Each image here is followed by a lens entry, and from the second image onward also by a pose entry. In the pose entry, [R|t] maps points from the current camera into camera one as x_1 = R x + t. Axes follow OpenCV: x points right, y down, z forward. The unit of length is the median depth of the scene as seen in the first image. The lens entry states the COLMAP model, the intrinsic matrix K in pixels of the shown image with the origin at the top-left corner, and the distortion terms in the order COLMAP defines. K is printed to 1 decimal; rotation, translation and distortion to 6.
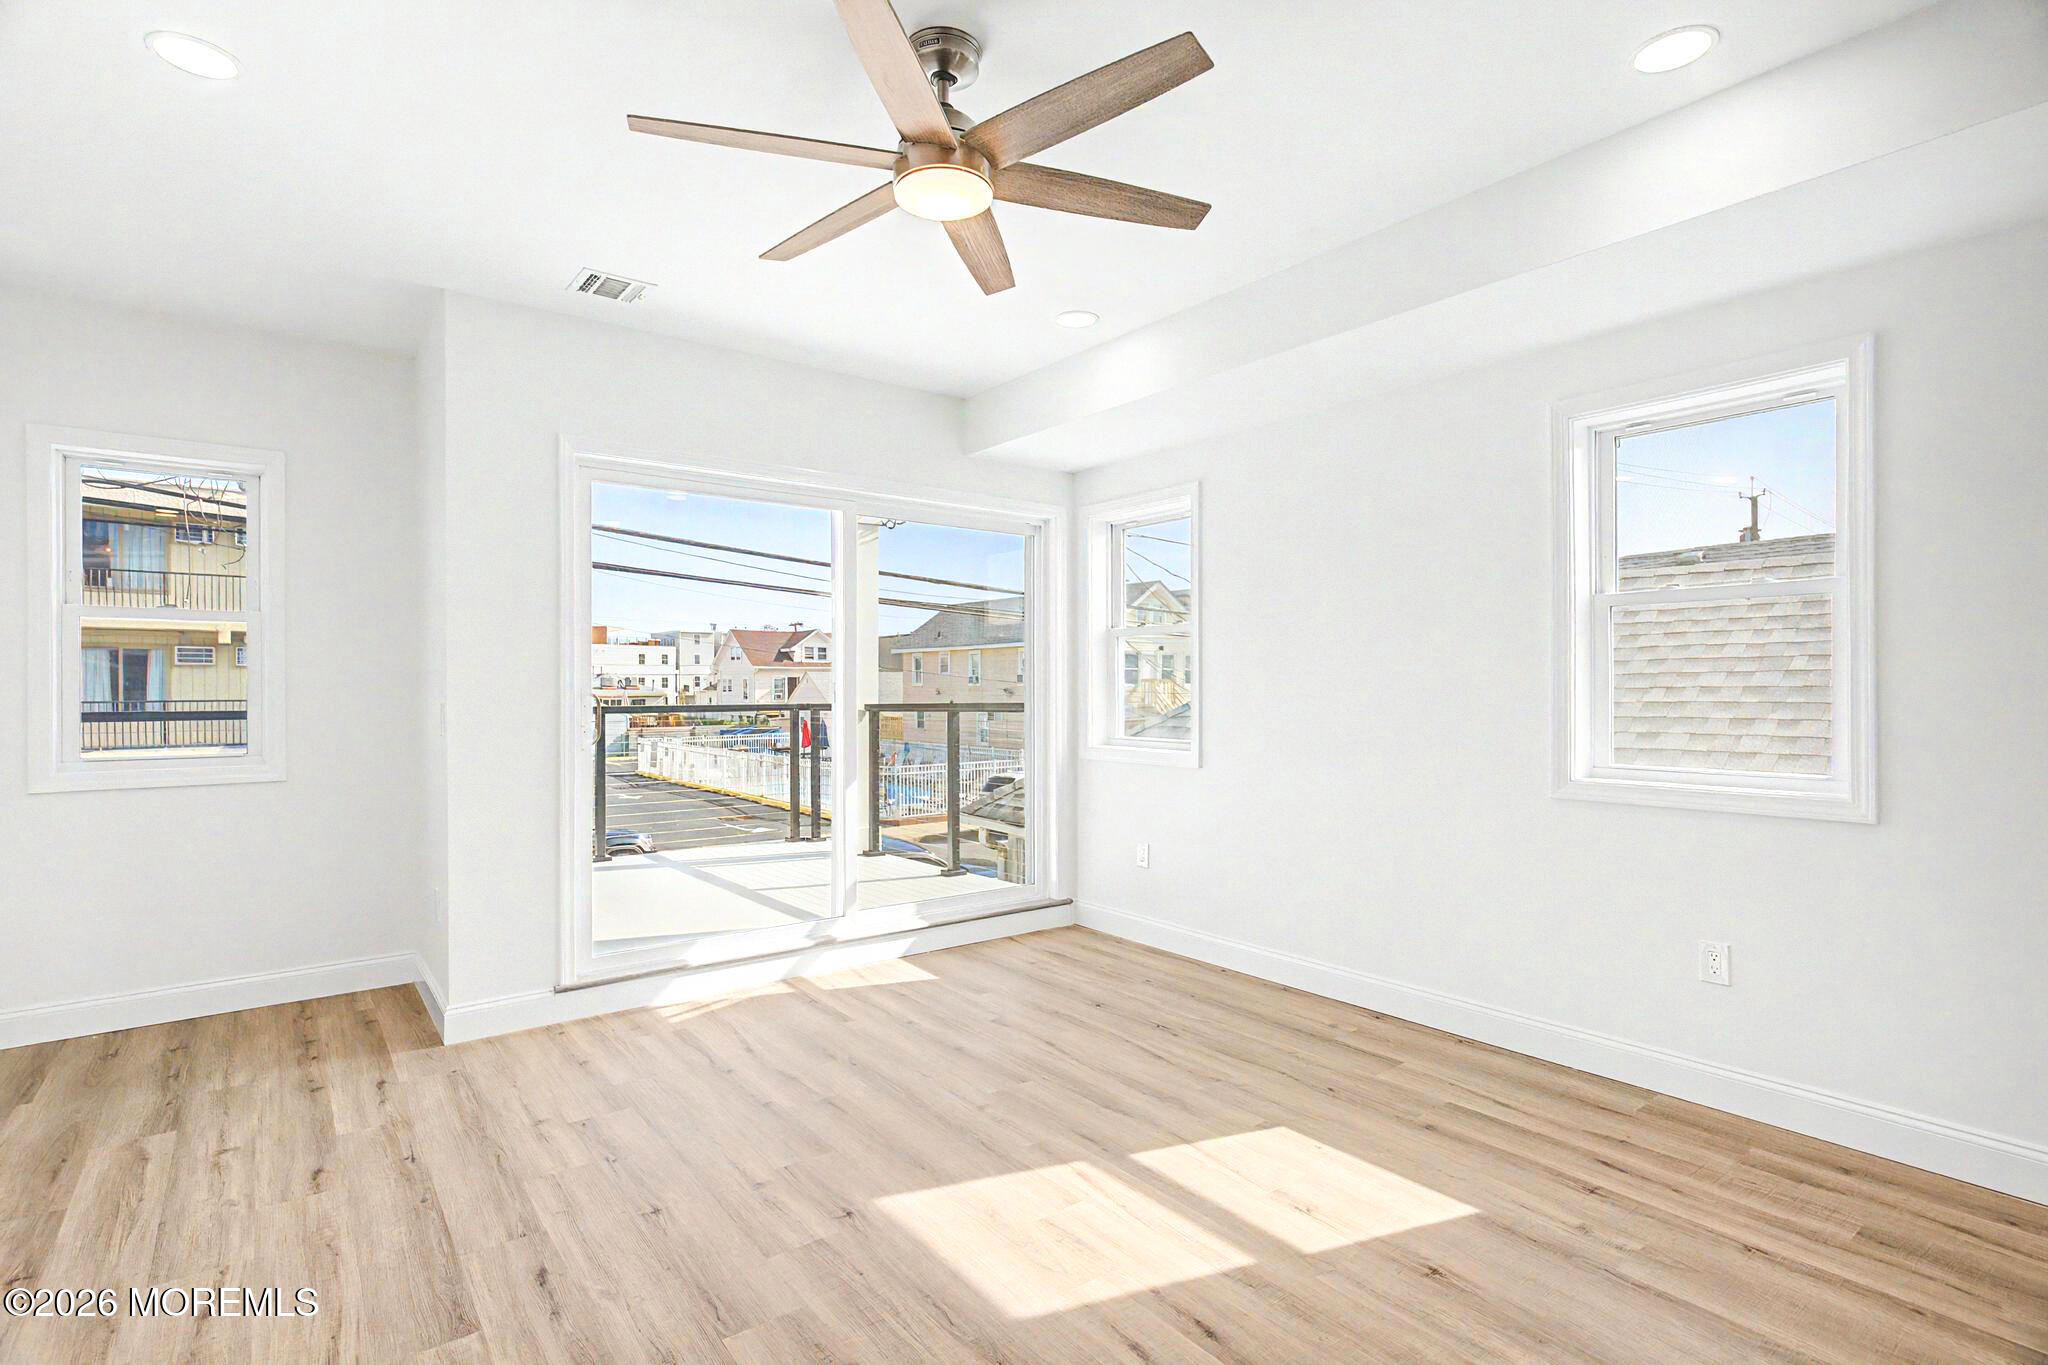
lens RADIAL K [[1008.5, 0, 1024.0], [0, 1008.5, 641.0], [0, 0, 1]] dist [-0.002217, 0.003718]
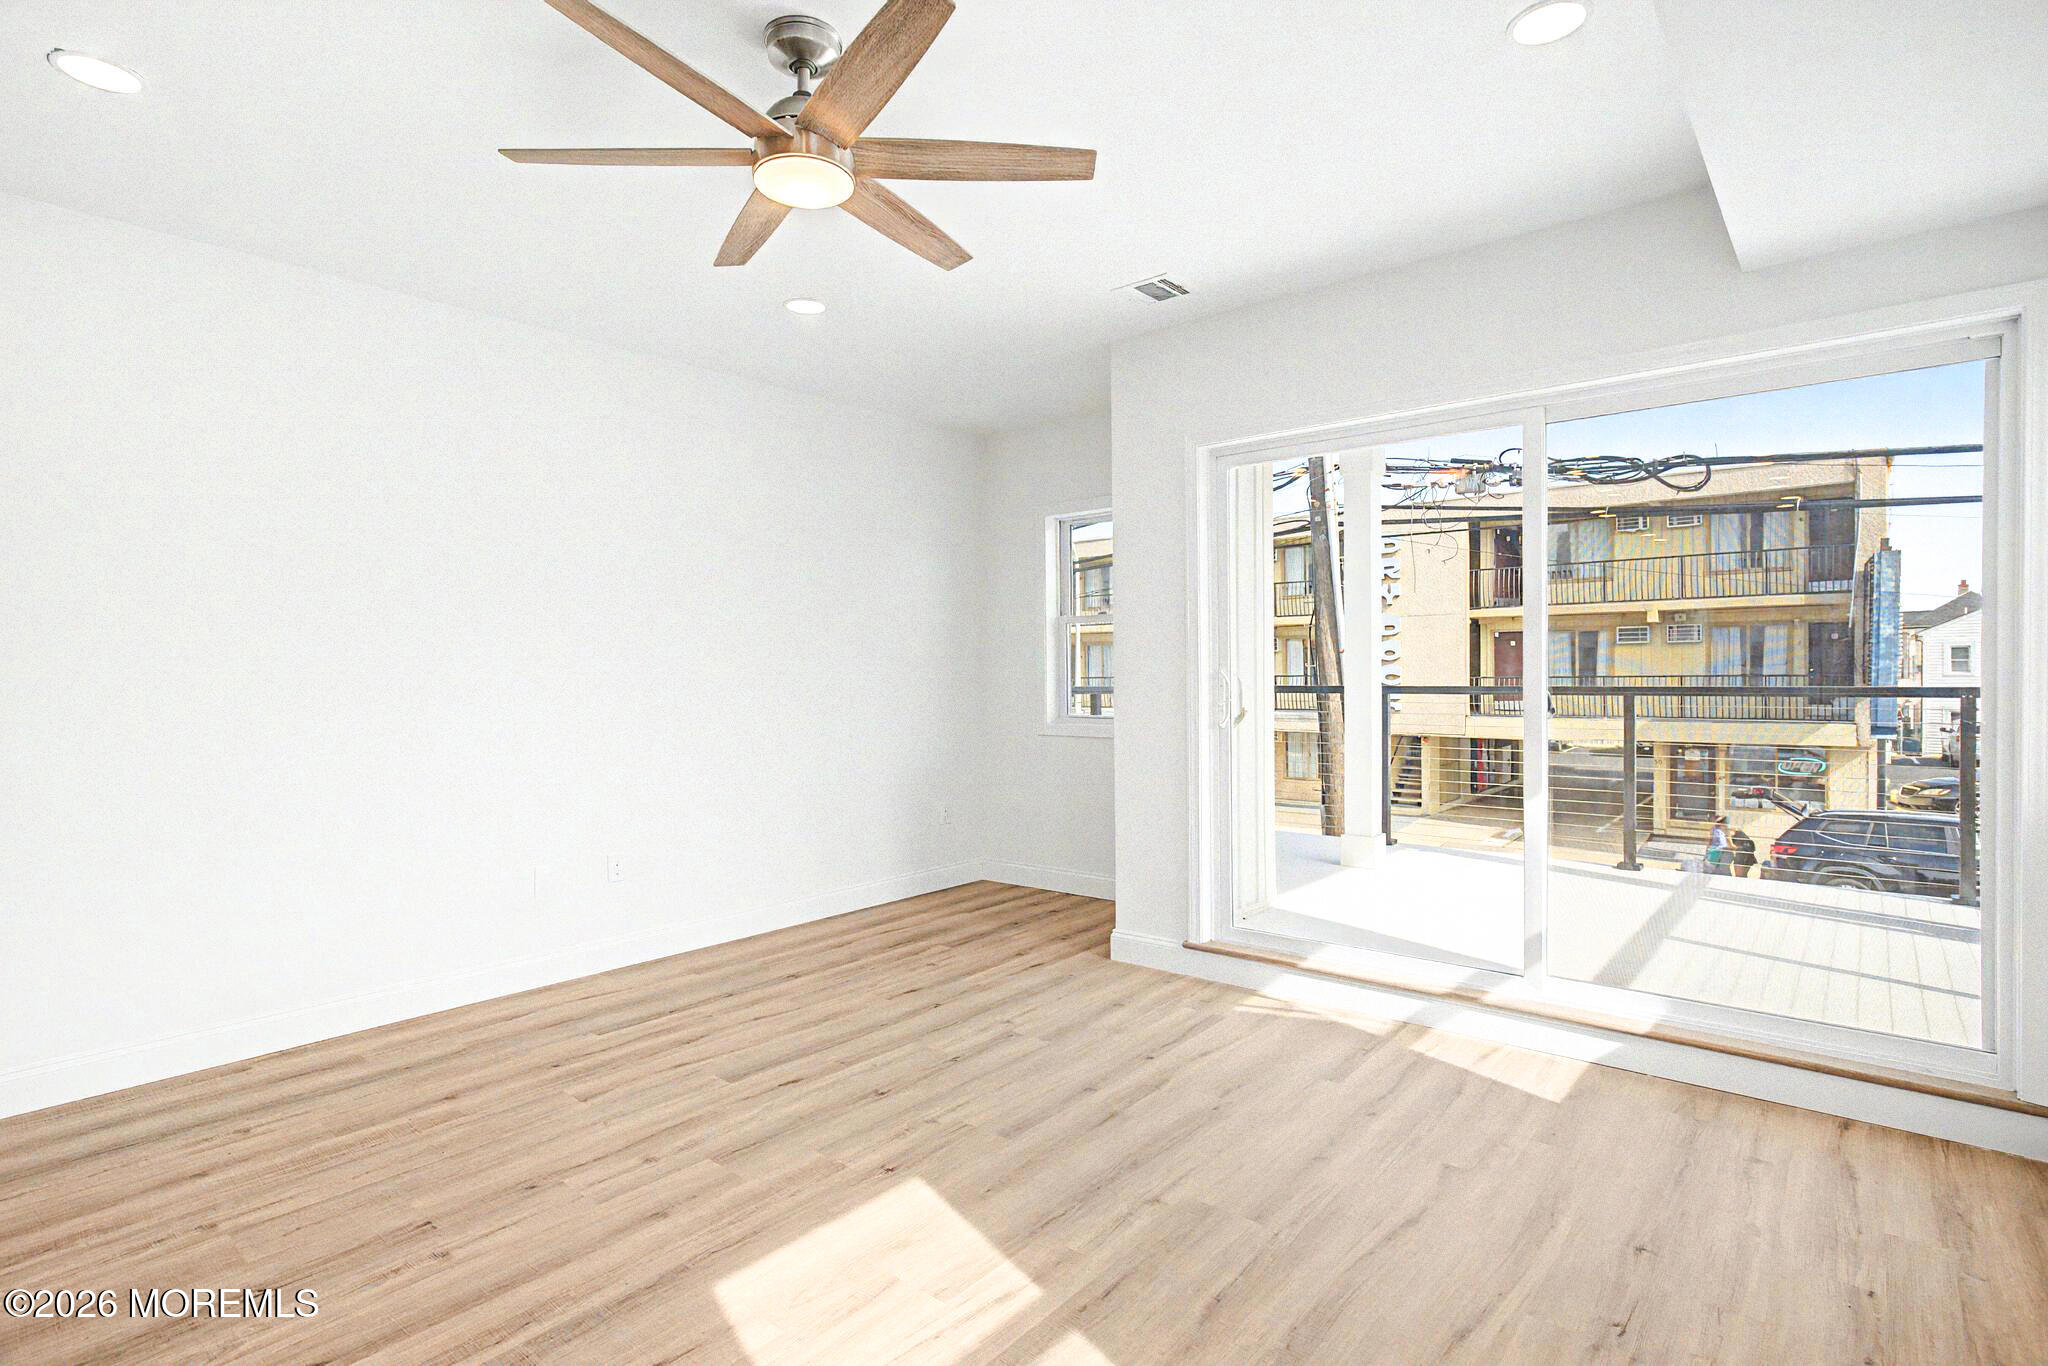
lens RADIAL K [[1008.5, 0, 1004.5], [0, 1008.5, 666.0], [0, 0, 1]] dist [-0.002217, 0.003718]
pose [[0.199084, -0.004121, -0.979974, 0.613848], [0.052849, 0.998581, 0.006538, 0.026800], [0.978556, -0.053092, 0.199020, 0.644980]]
